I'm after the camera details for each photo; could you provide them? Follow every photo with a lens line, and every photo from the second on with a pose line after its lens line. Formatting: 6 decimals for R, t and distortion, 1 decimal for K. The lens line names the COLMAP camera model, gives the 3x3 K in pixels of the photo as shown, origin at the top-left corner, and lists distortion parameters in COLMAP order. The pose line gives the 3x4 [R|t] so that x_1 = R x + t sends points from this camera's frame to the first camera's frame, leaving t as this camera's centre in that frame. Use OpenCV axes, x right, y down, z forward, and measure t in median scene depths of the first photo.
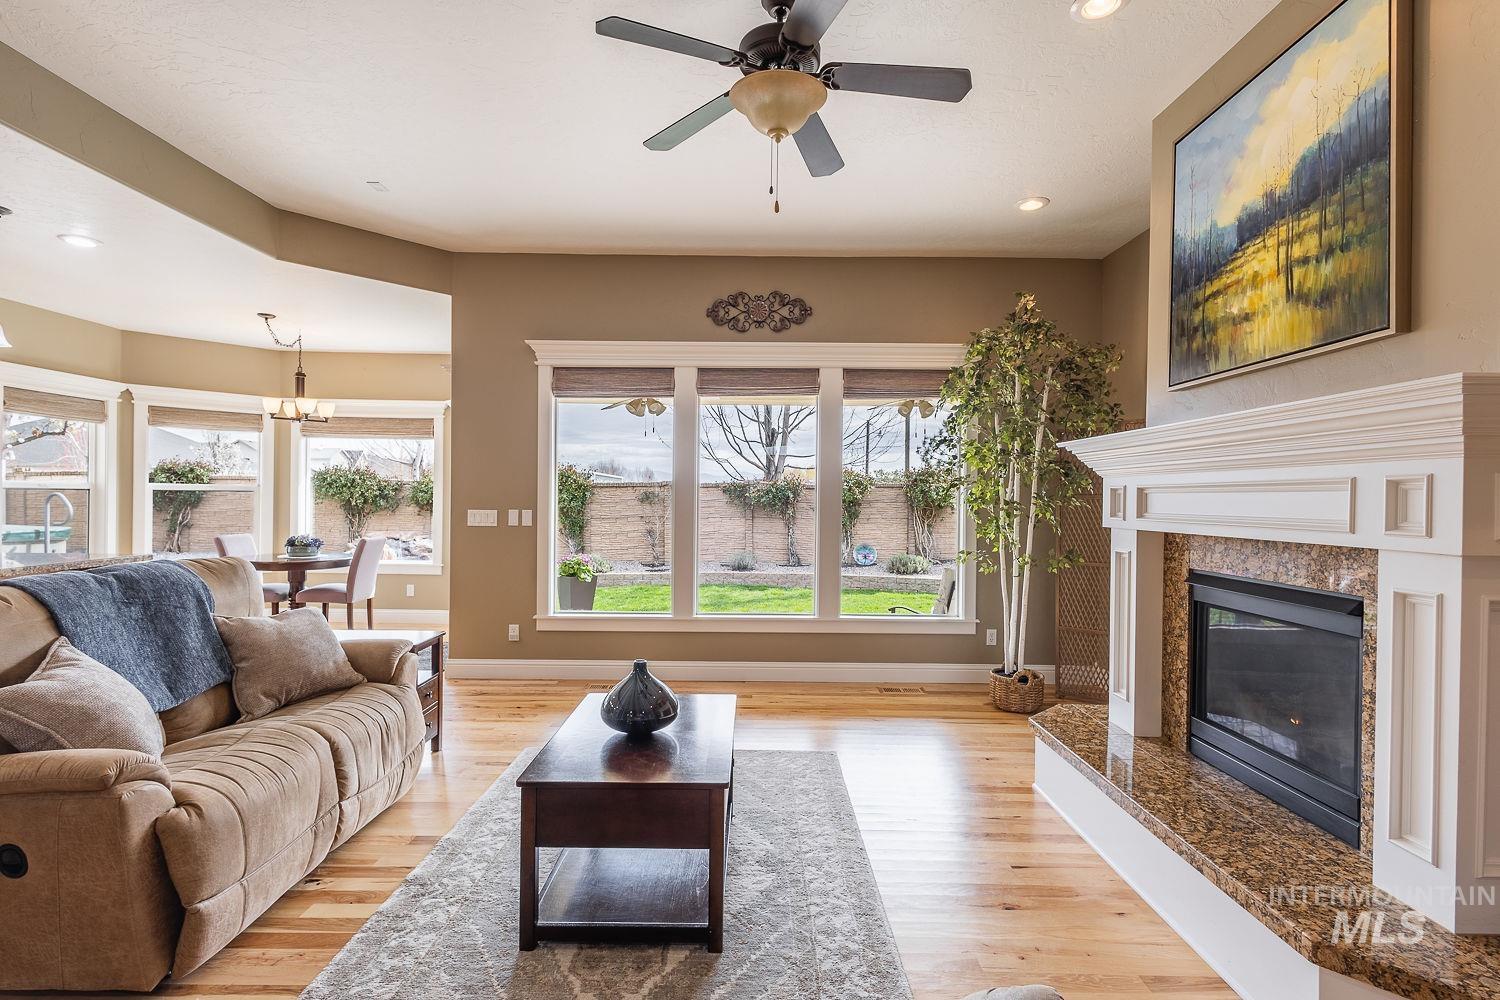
lens RADIAL K [[708.9, 0, 755.5], [0, 708.9, 500.5], [0, 0, 1]] dist [0.013193, -0.004267]
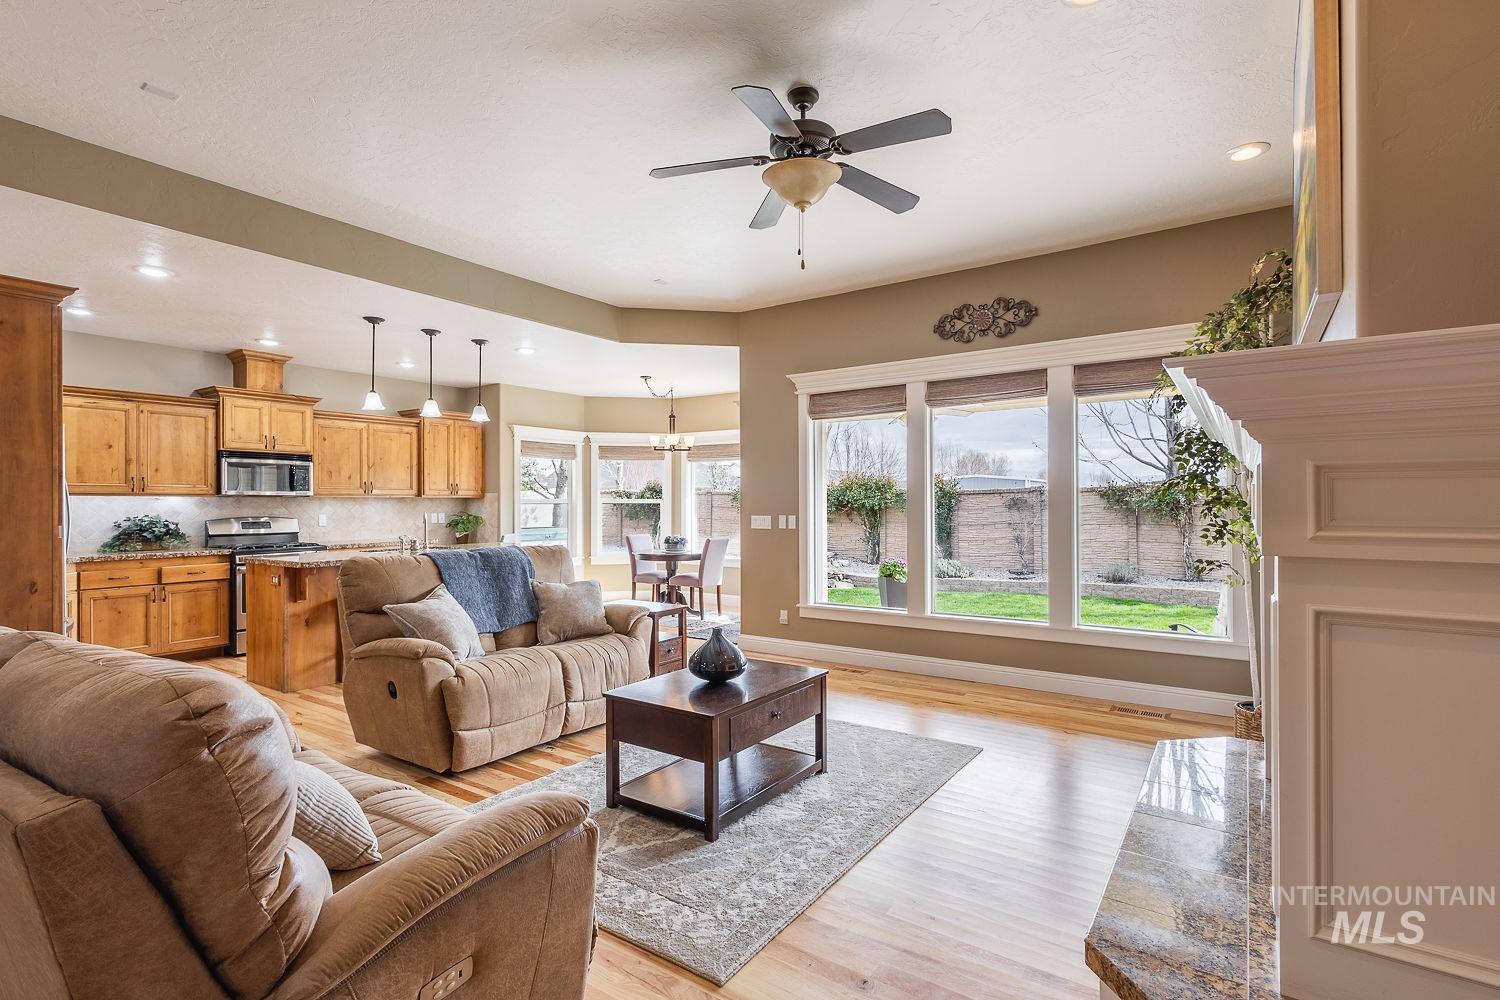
lens RADIAL K [[708.9, 0, 758.0], [0, 708.9, 498.8], [0, 0, 1]] dist [0.013193, -0.004267]
pose [[0.824449, -0.018325, -0.565639, 0.311705], [0.010837, 0.999804, -0.016595, 0.004185], [0.565832, 0.007551, 0.824486, -0.023208]]
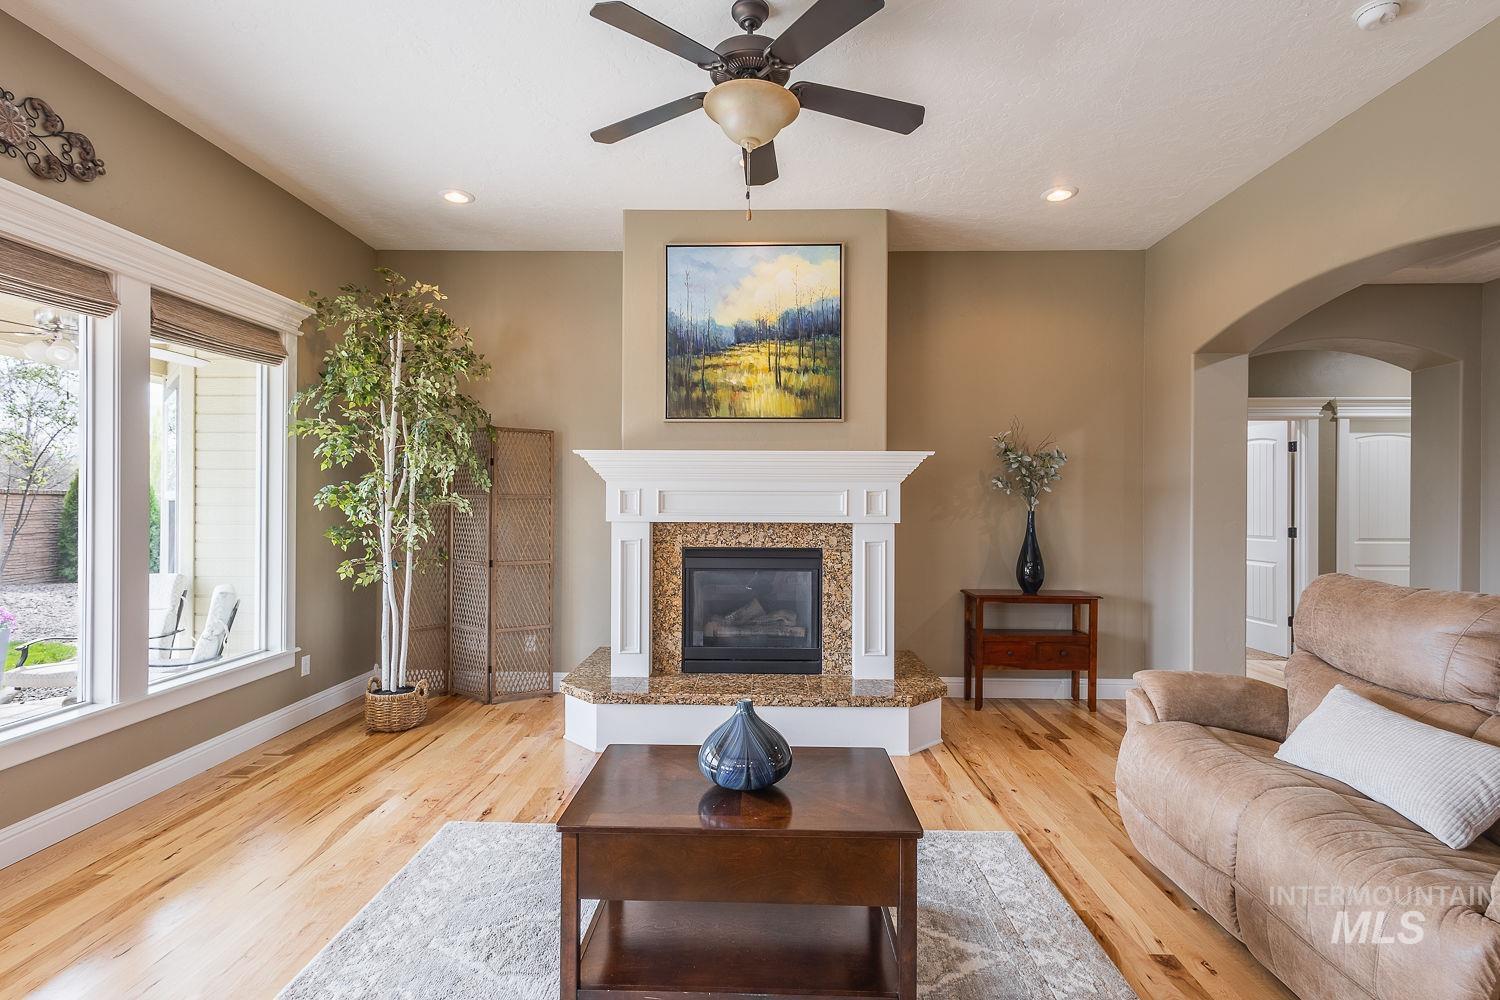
lens RADIAL K [[708.9, 0, 738.8], [0, 708.9, 501.6], [0, 0, 1]] dist [0.013193, -0.004267]
pose [[0.045279, -0.009038, 0.998933, -0.474334], [-0.000373, 0.999959, 0.009065, -0.005529], [-0.998974, -0.000783, 0.045274, 0.467666]]
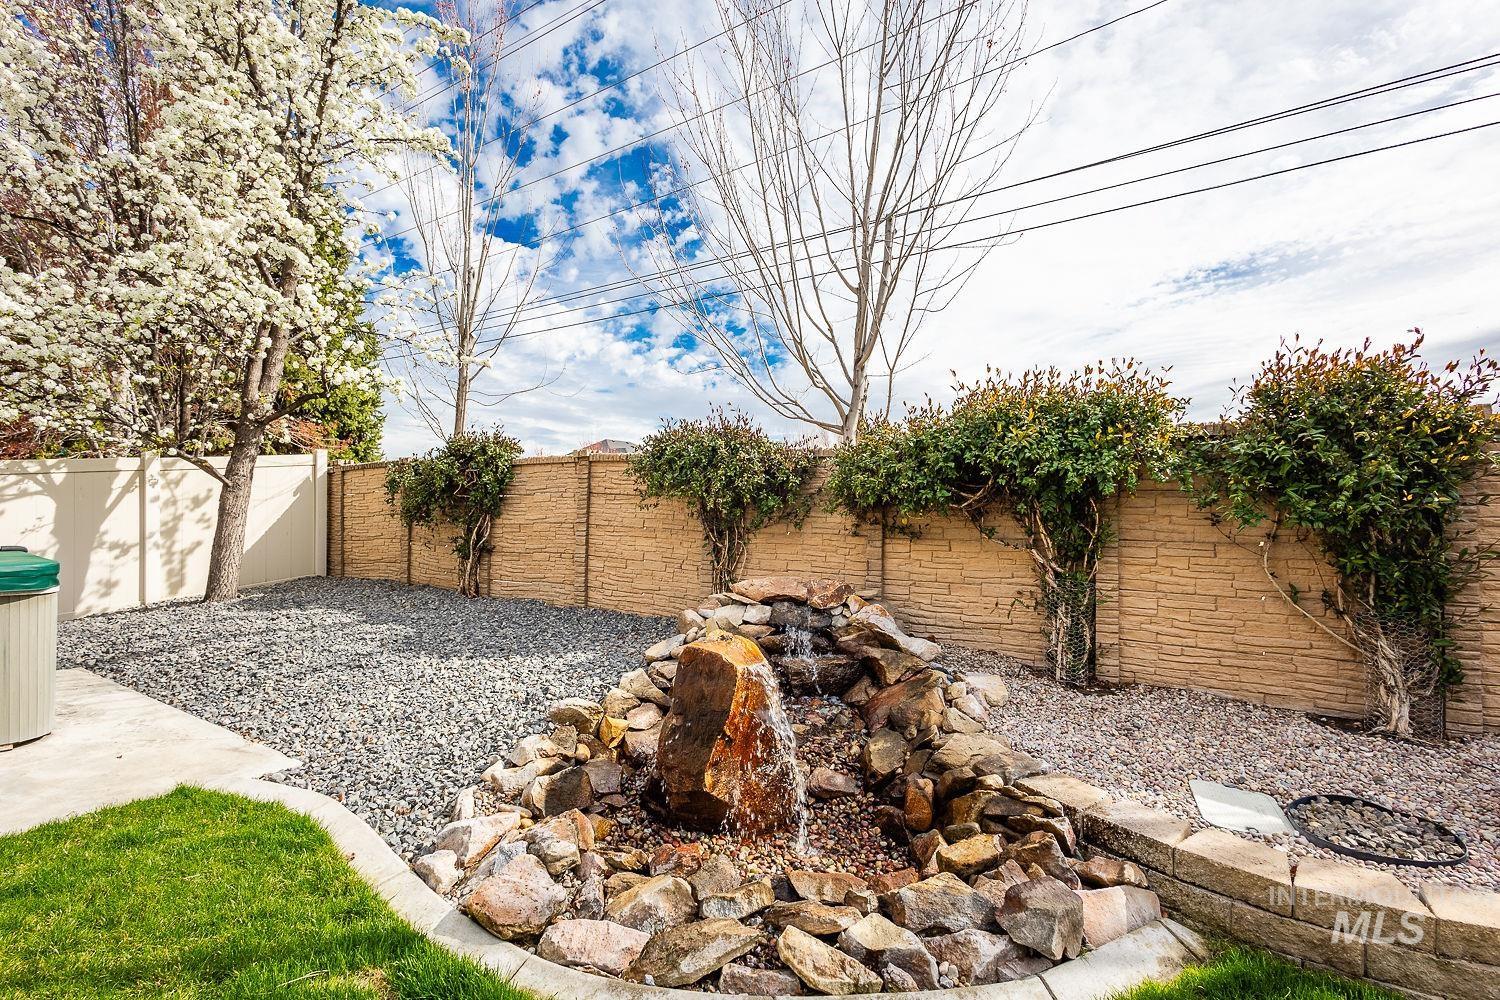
lens RADIAL K [[708.9, 0, 755.5], [0, 708.9, 503.6], [0, 0, 1]] dist [0.013193, -0.004267]
pose [[0.827847, -0.012268, -0.560820, -0.794070], [0.004340, 0.999871, -0.015465, 0.023720], [0.560938, 0.010369, 0.827793, 1.709199]]
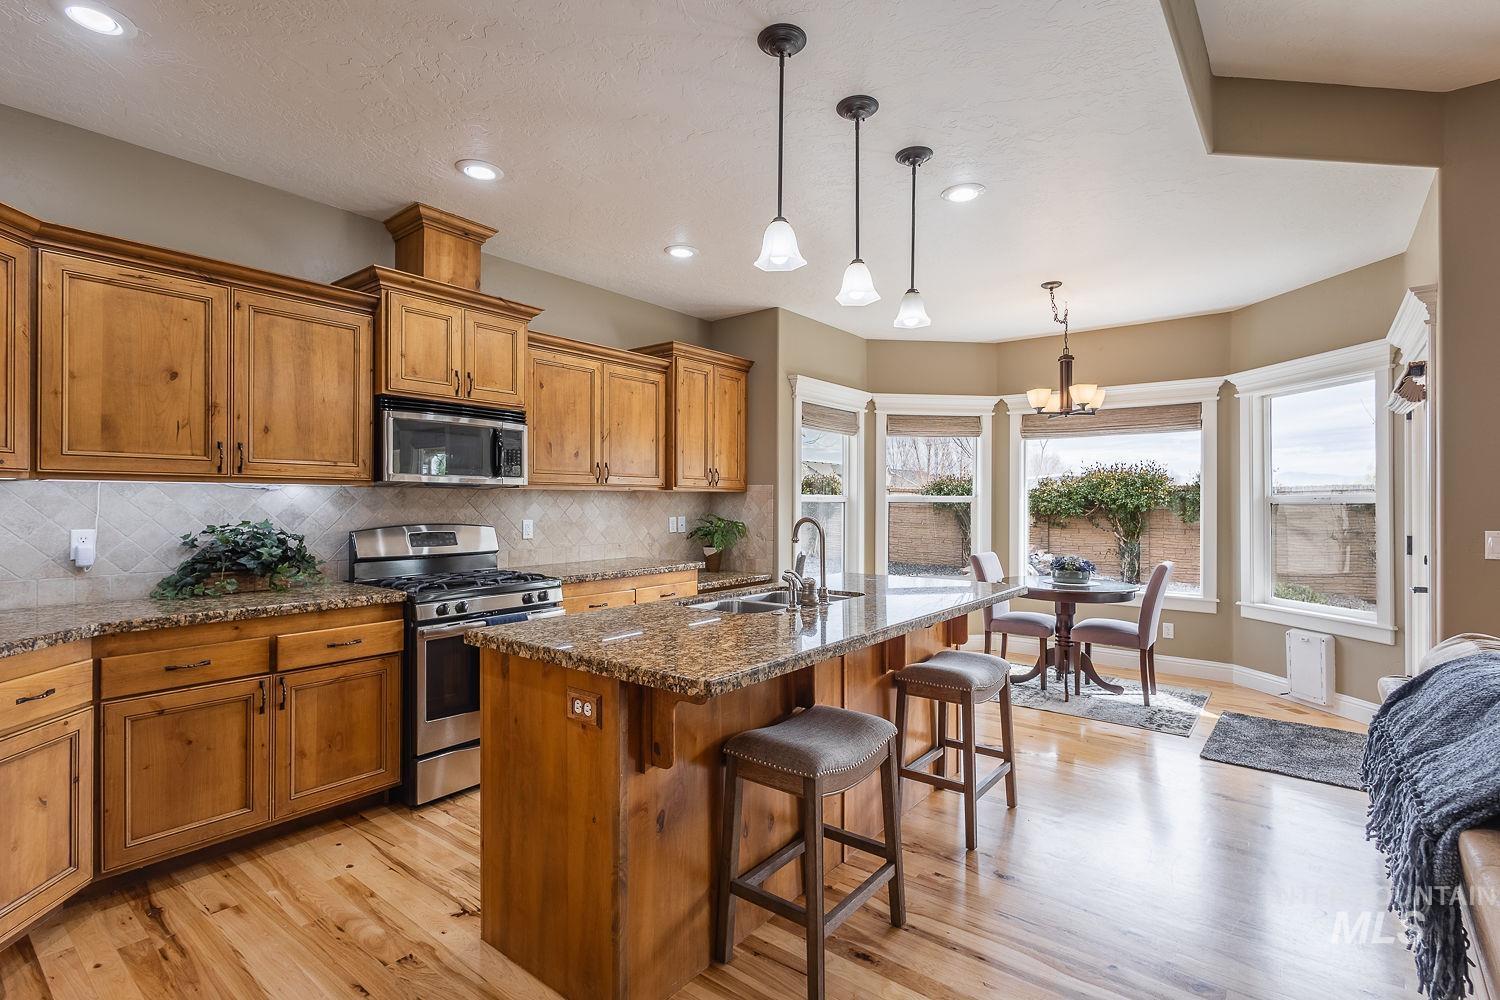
lens RADIAL K [[708.9, 0, 759.8], [0, 708.9, 495.5], [0, 0, 1]] dist [0.013193, -0.004267]
pose [[0.789347, -0.016241, -0.613732, -0.510261], [0.004771, 0.999782, -0.020320, -0.006962], [0.613928, 0.013111, 0.789253, 0.179393]]
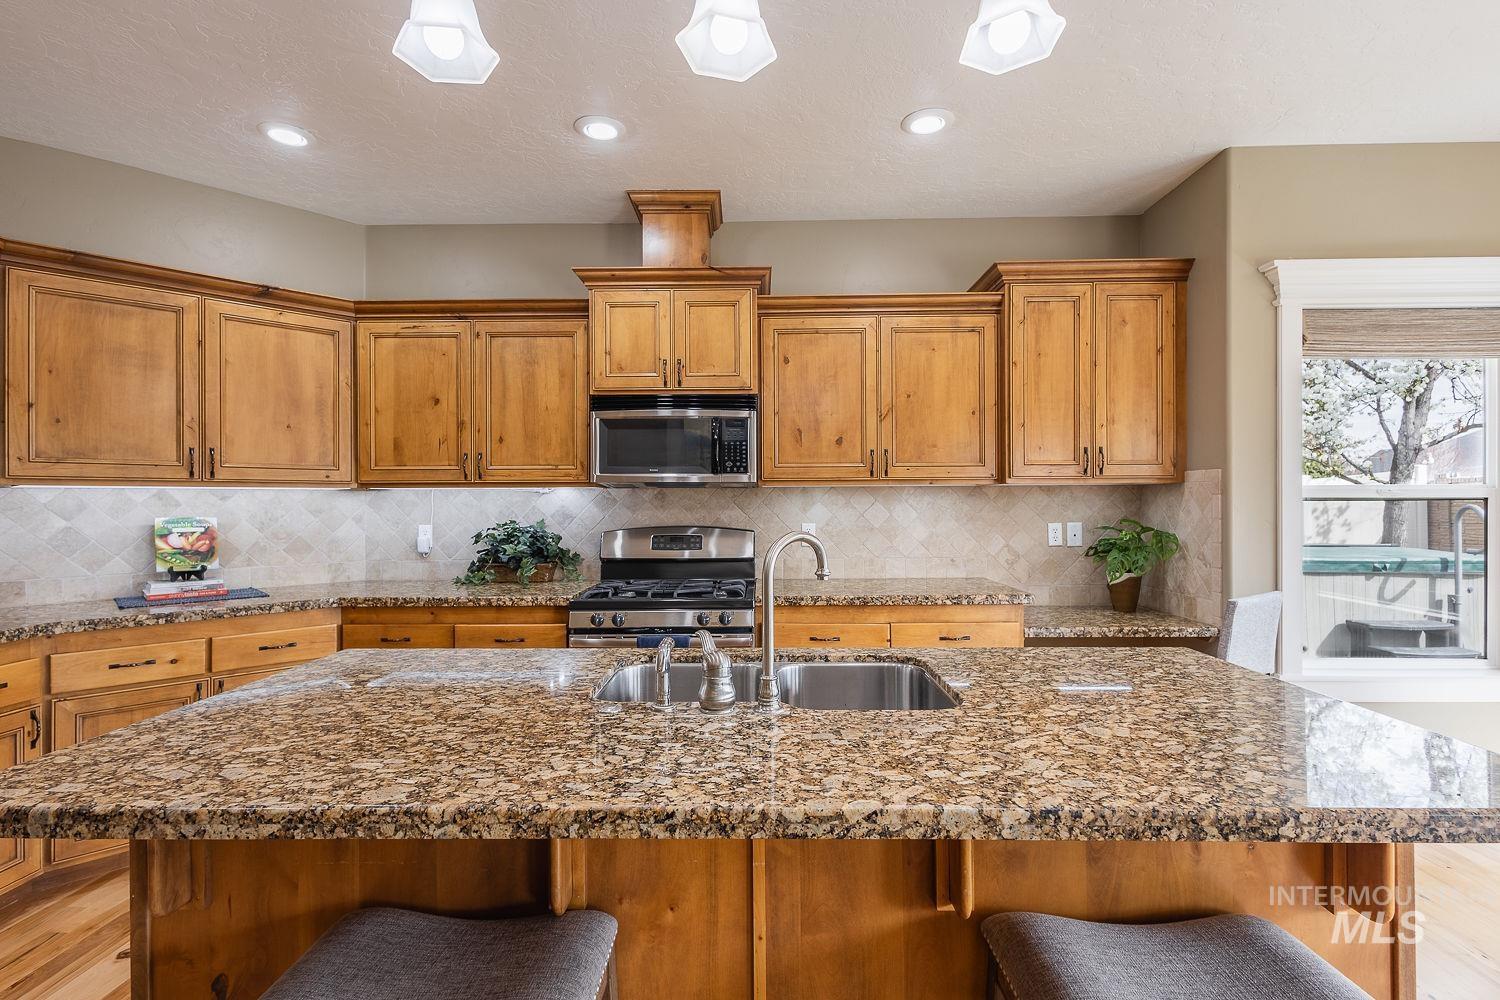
lens RADIAL K [[708.9, 0, 752.1], [0, 708.9, 500.3], [0, 0, 1]] dist [0.013193, -0.004267]
pose [[-0.022862, -0.014401, -0.999635, -0.536636], [-0.000051, 0.999896, -0.014404, -0.009400], [0.999739, -0.000278, -0.022860, 0.628837]]
